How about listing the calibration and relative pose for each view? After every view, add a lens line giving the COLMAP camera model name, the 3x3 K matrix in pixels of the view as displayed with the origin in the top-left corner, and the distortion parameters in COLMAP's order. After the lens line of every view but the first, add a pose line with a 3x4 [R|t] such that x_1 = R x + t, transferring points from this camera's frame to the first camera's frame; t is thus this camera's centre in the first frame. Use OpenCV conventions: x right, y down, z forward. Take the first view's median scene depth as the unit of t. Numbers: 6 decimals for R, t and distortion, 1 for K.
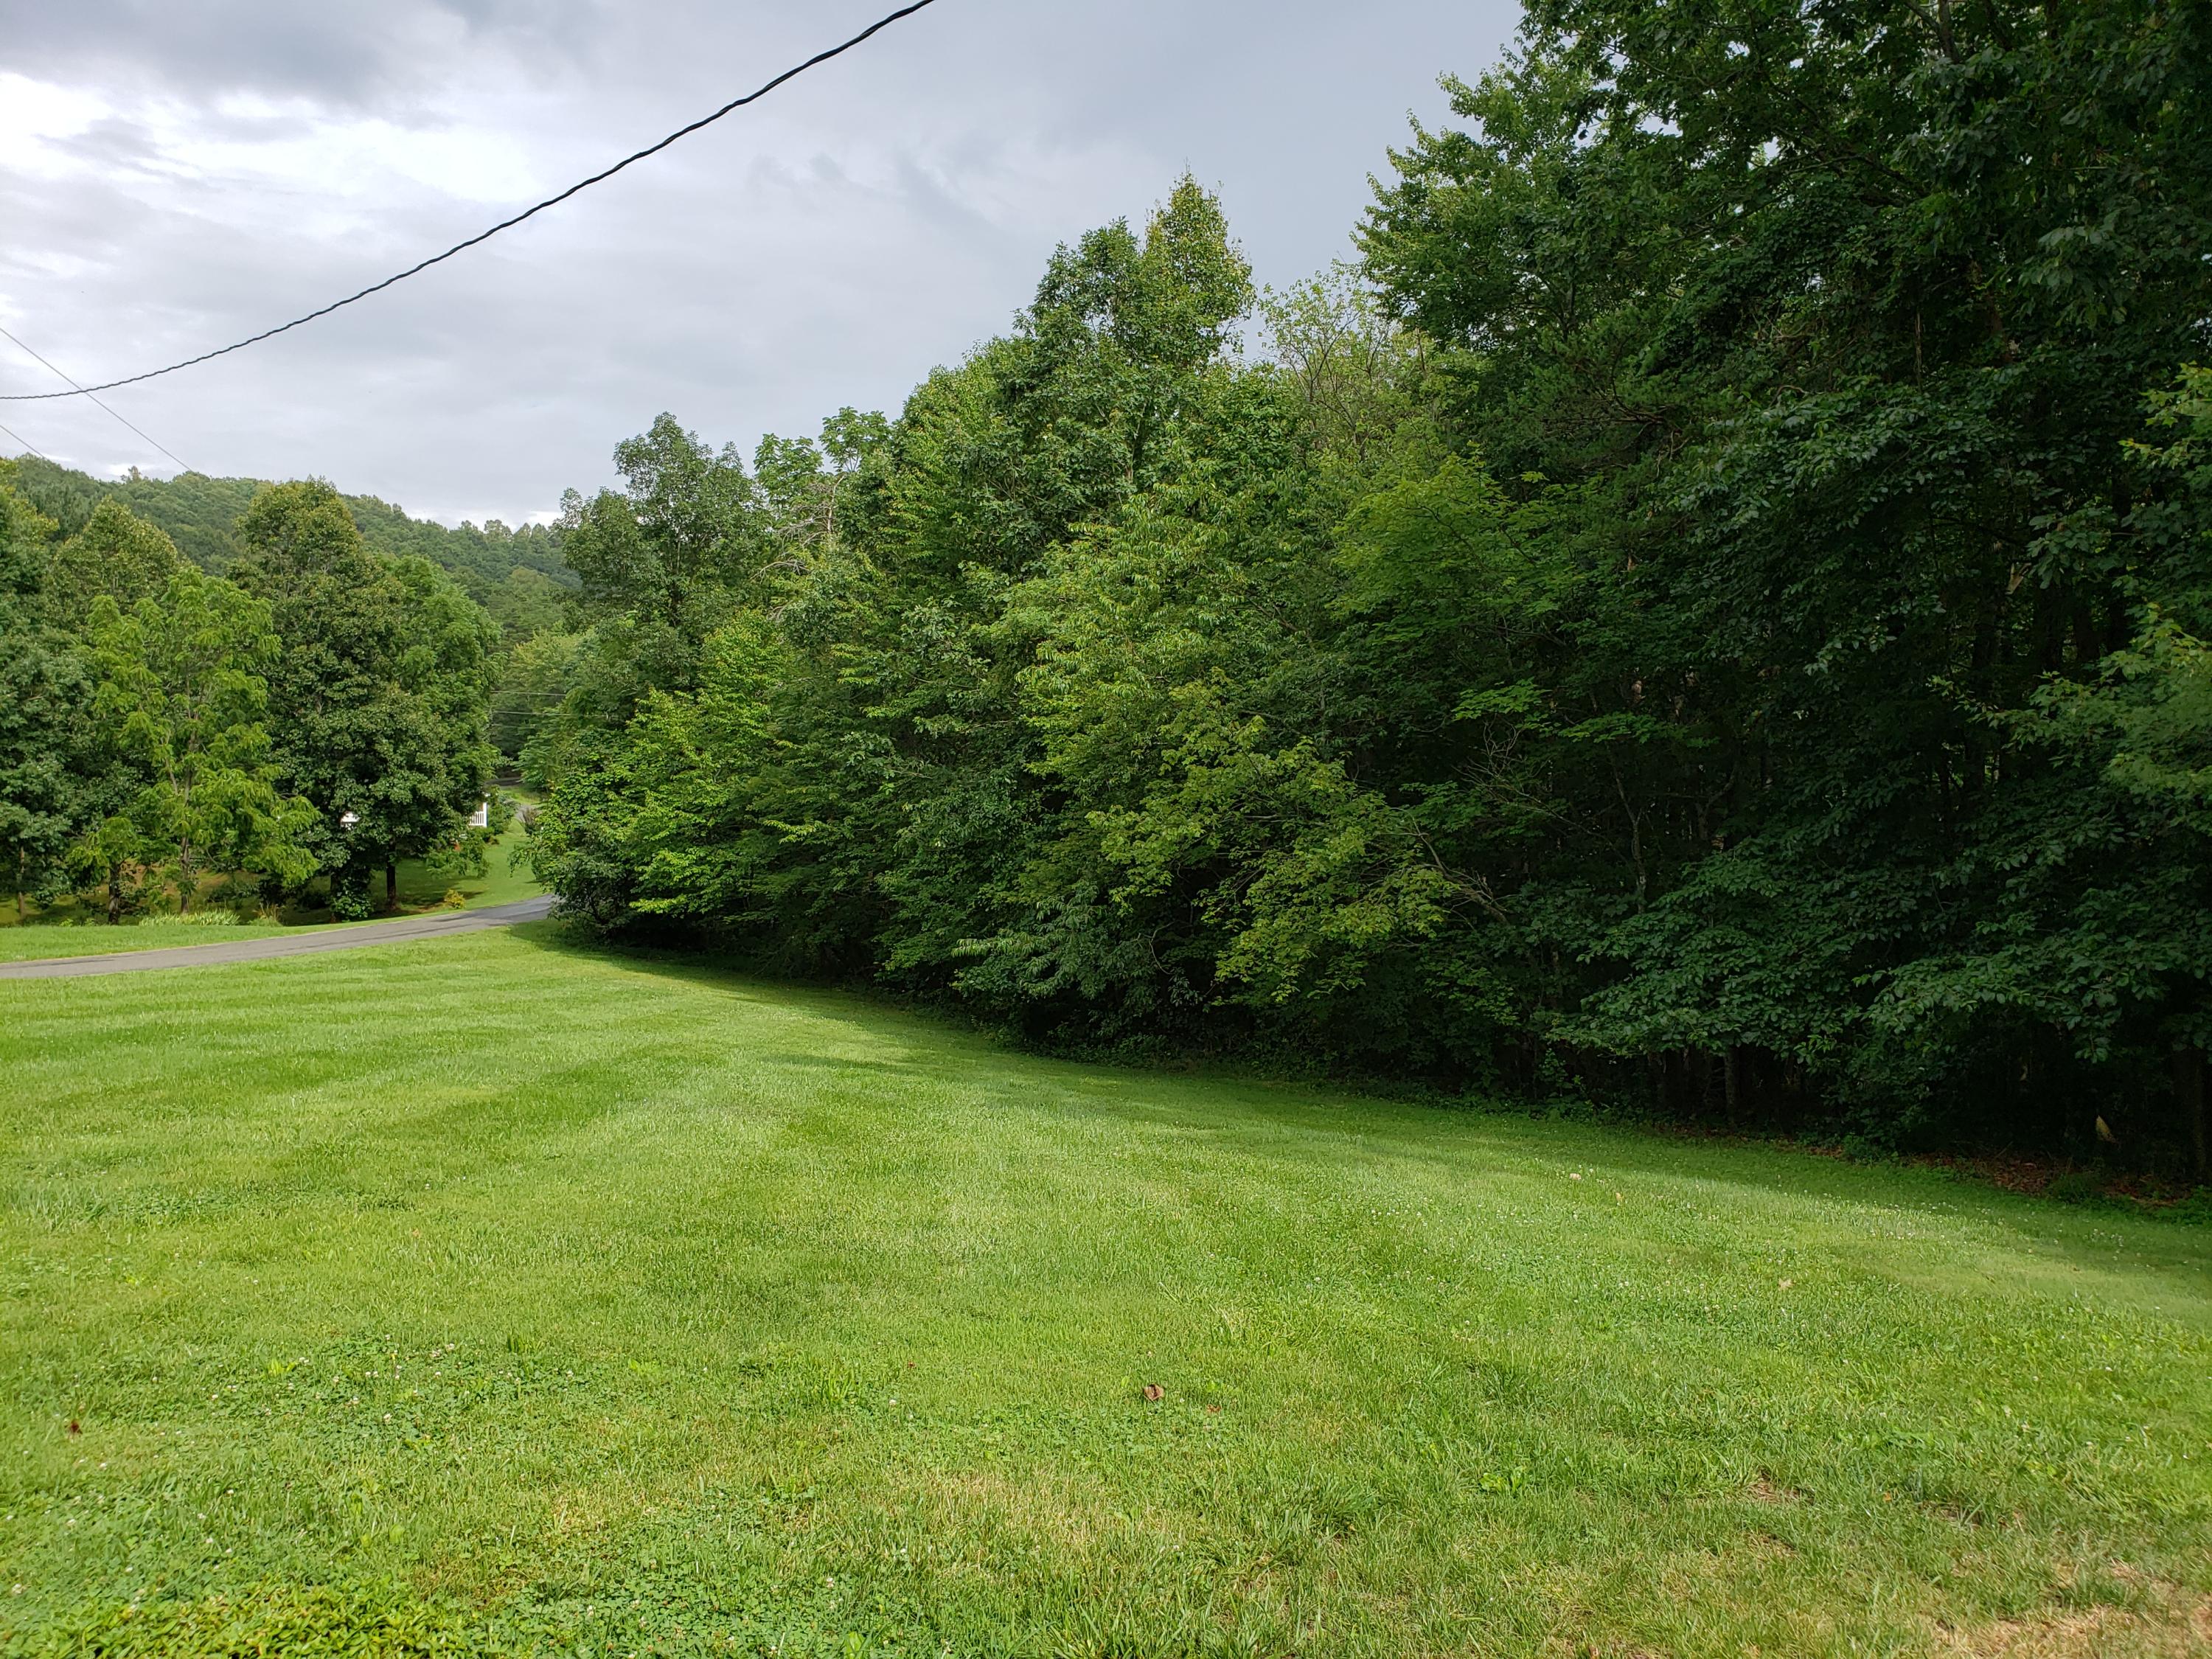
lens RADIAL K [[1695.1, 0, 1077.7], [0, 1695.1, 806.0], [0, 0, 1]] dist [0.146530, -0.275096]
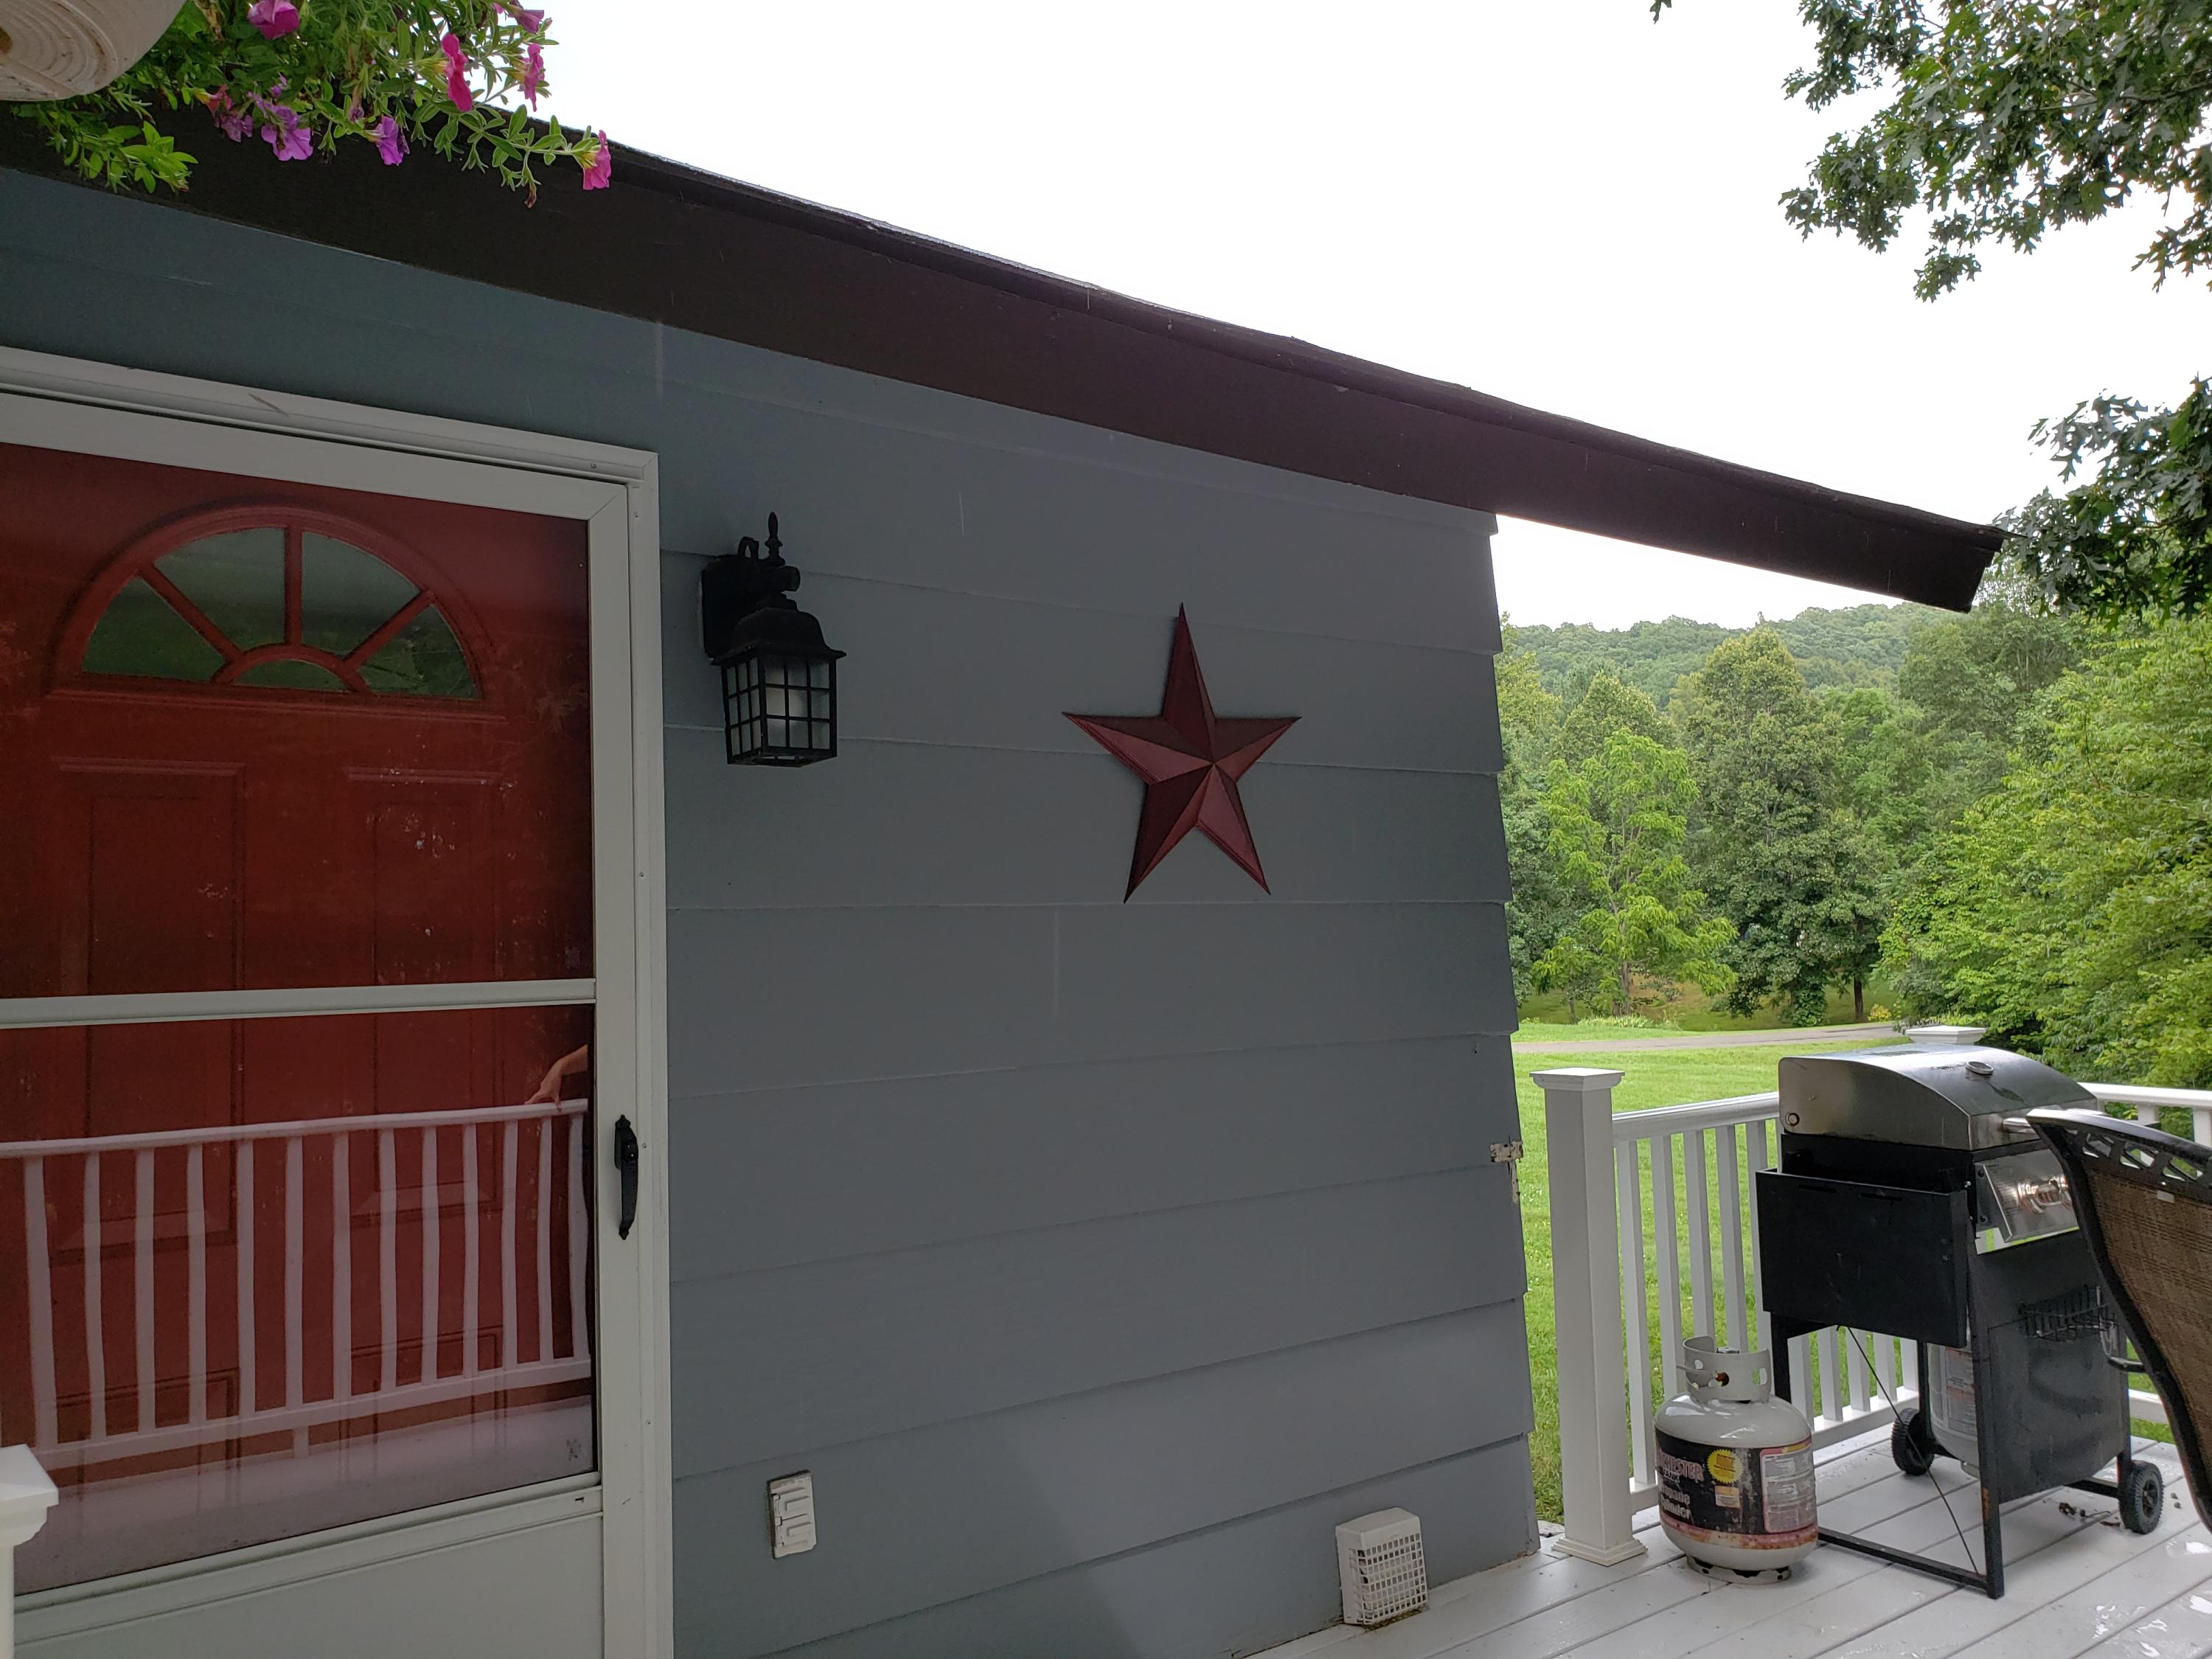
lens RADIAL K [[1729.6, 0, 1106.0], [0, 1729.6, 829.5], [0, 0, 1]] dist [0.042503, -0.017942]
pose [[0.635262, -0.053525, -0.770439, 0.152967], [0.012801, 0.998188, -0.058793, -0.001371], [0.772190, 0.027486, 0.634796, -0.037993]]
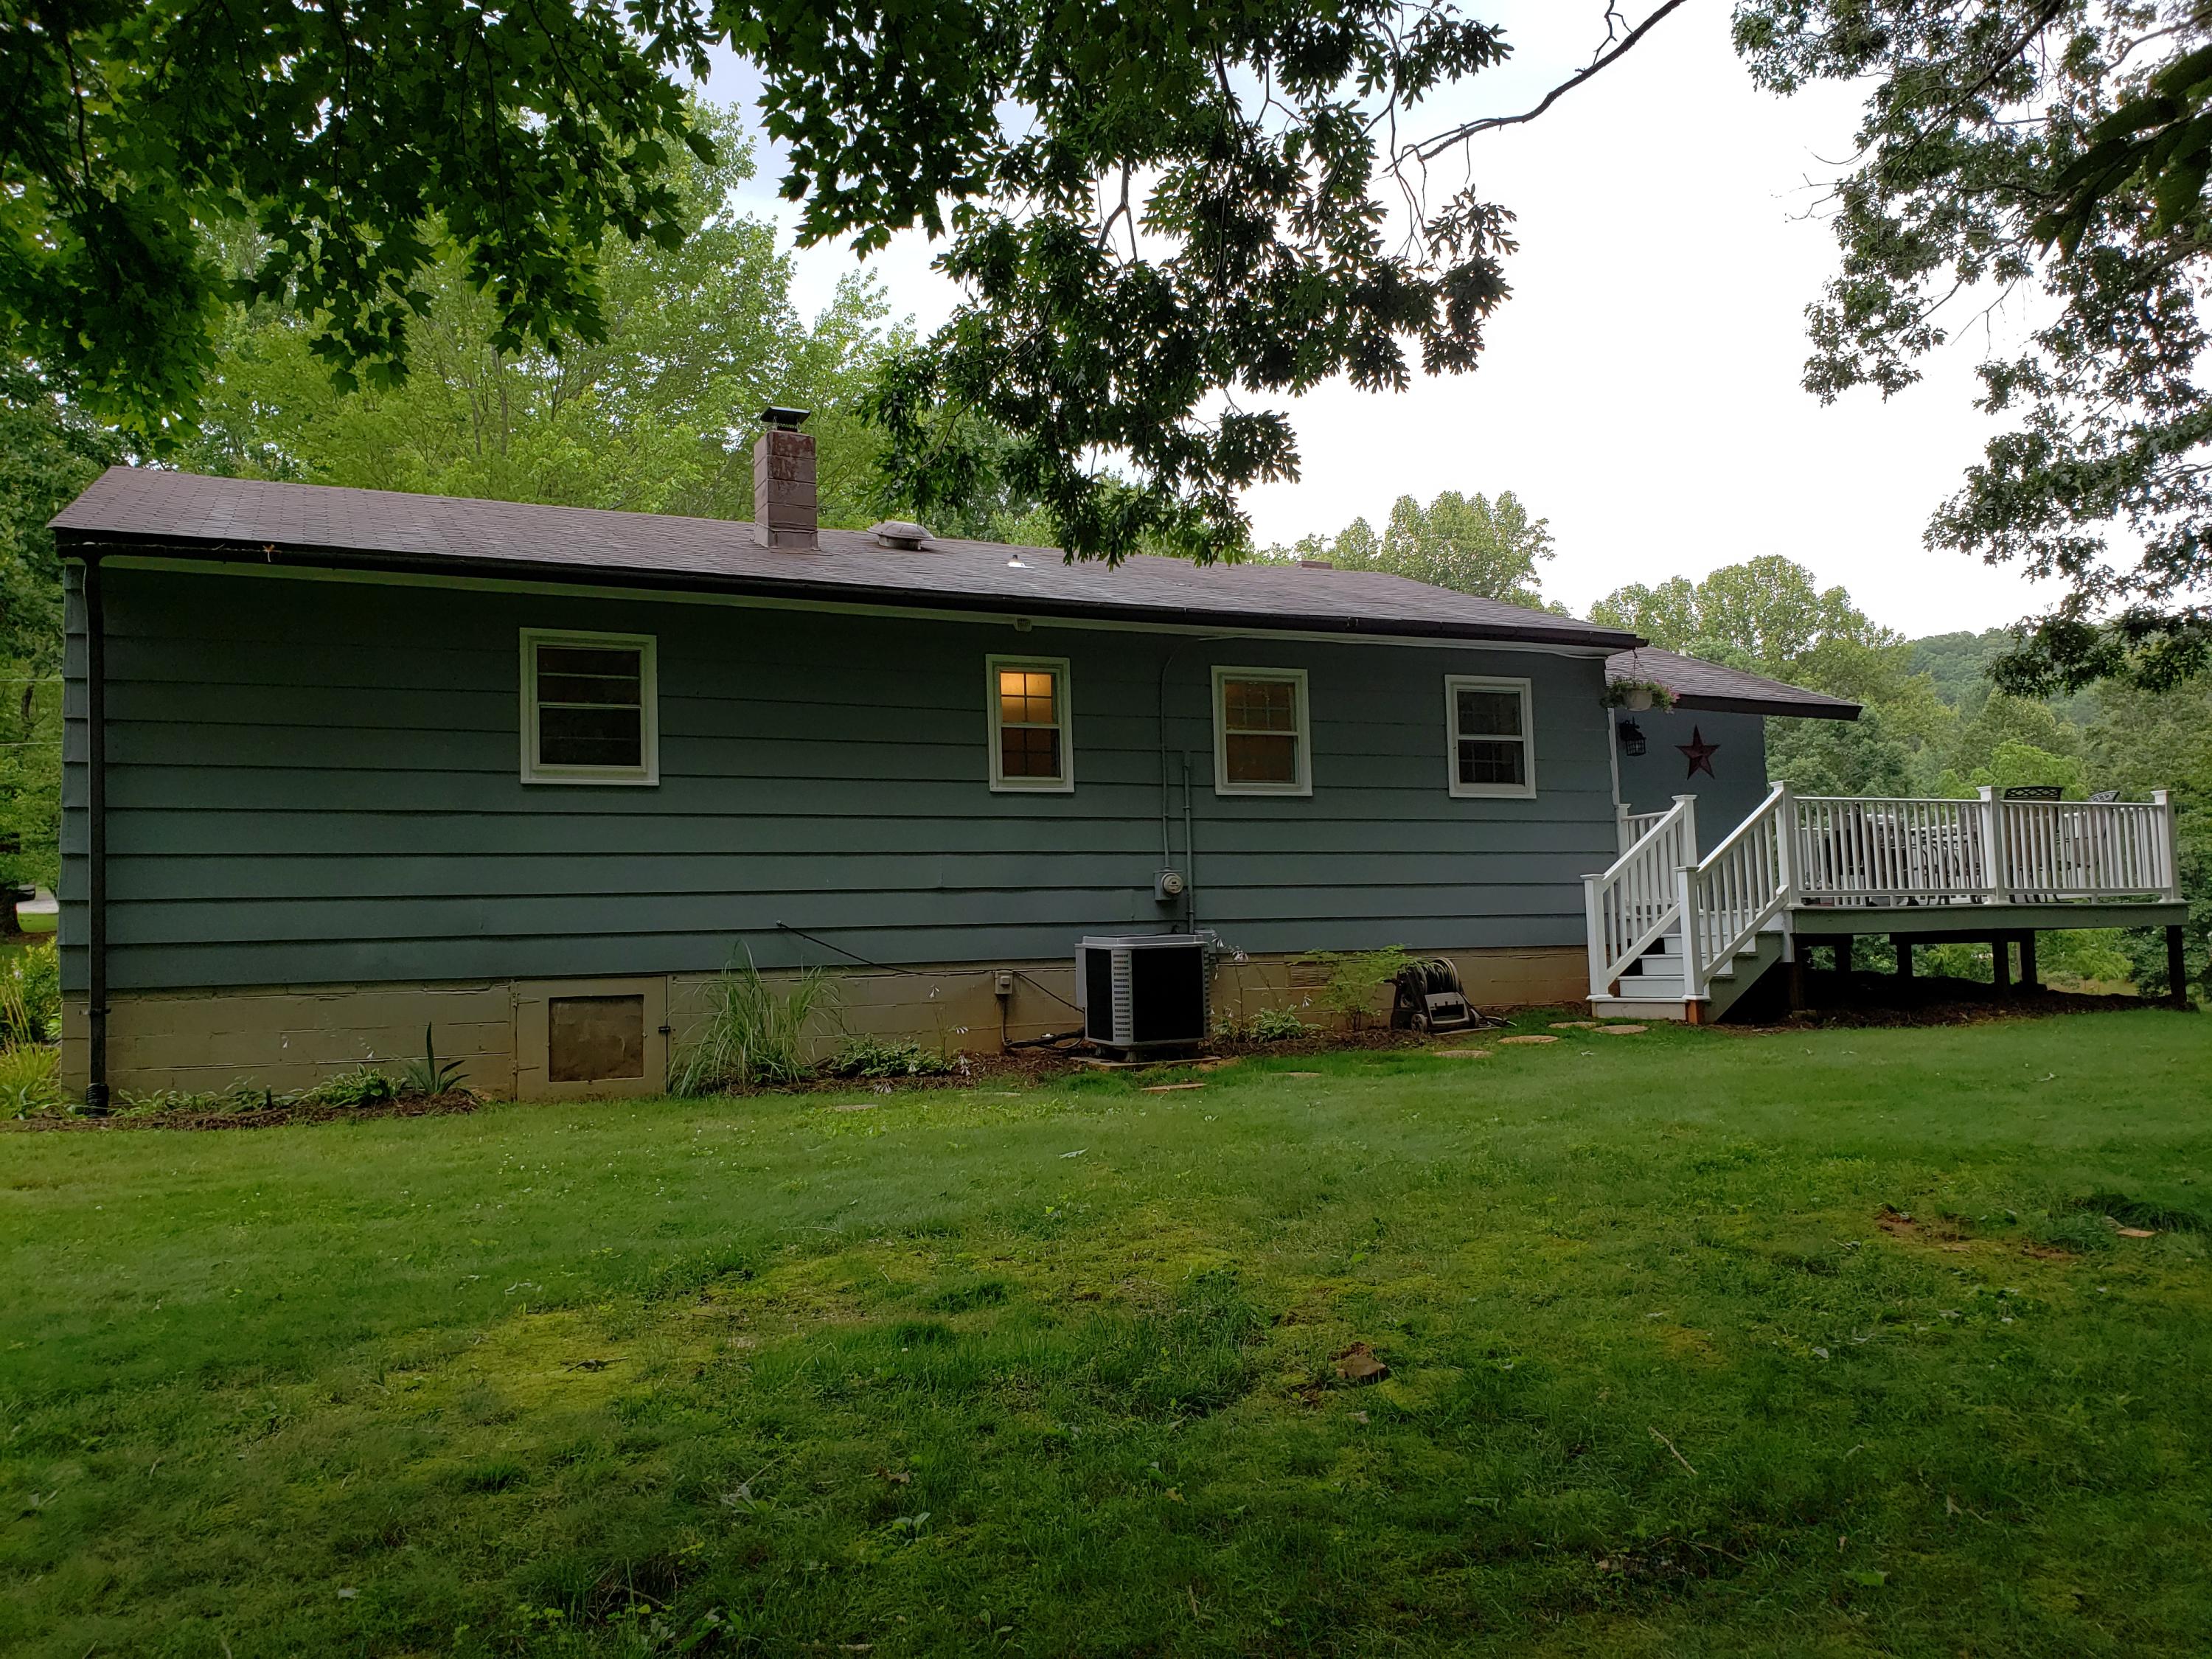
lens RADIAL K [[1729.6, 0, 1106.0], [0, 1729.6, 829.5], [0, 0, 1]] dist [0.042503, -0.017942]
pose [[0.453506, -0.078805, -0.887762, 0.290368], [0.015917, 0.996641, -0.080339, 0.021800], [0.891111, 0.022304, 0.453237, -0.184111]]
